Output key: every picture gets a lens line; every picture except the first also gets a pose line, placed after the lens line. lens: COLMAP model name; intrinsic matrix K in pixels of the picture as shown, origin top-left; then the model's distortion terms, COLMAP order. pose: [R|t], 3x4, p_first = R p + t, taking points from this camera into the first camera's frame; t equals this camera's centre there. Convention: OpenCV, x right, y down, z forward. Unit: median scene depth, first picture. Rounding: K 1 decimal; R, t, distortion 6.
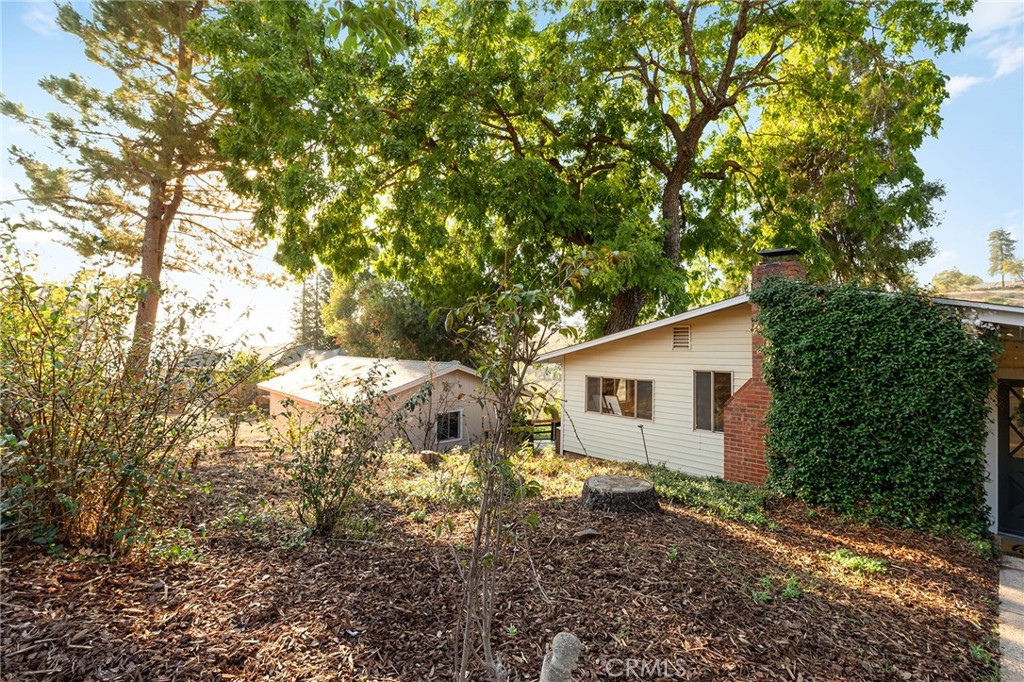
lens RADIAL K [[447.7, 0, 506.1], [0, 447.7, 339.4], [0, 0, 1]] dist [-0.009428, 0.001752]
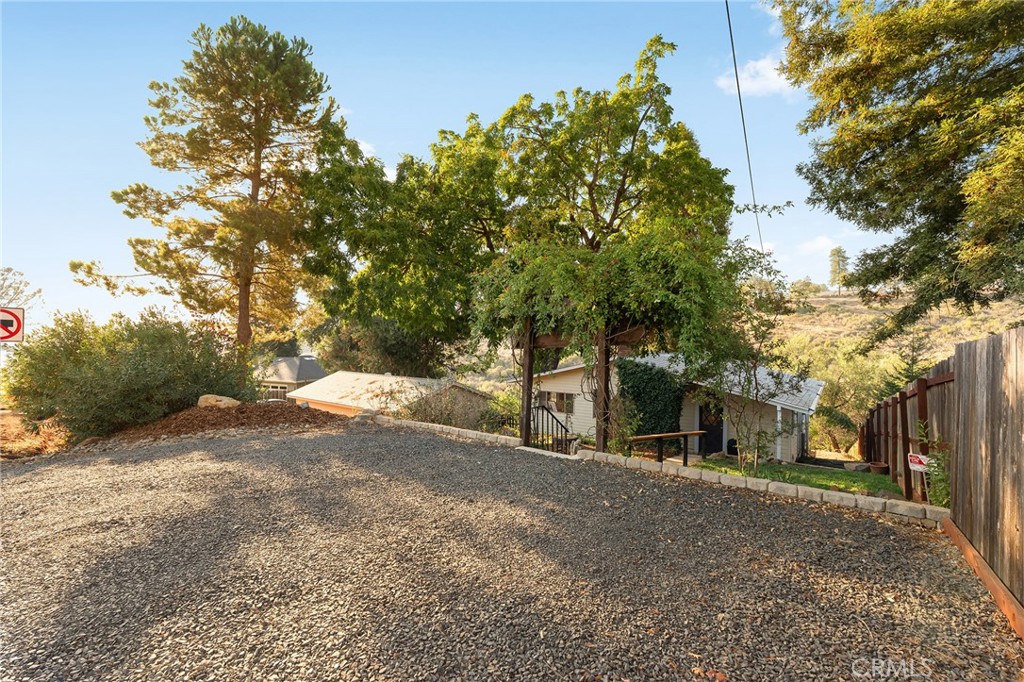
lens RADIAL K [[447.7, 0, 516.2], [0, 447.7, 340.4], [0, 0, 1]] dist [-0.009428, 0.001752]
pose [[0.977308, 0.004751, 0.211770, -0.125691], [-0.007237, 0.999914, 0.010969, -0.061183], [-0.211700, -0.012252, 0.977258, -0.323389]]
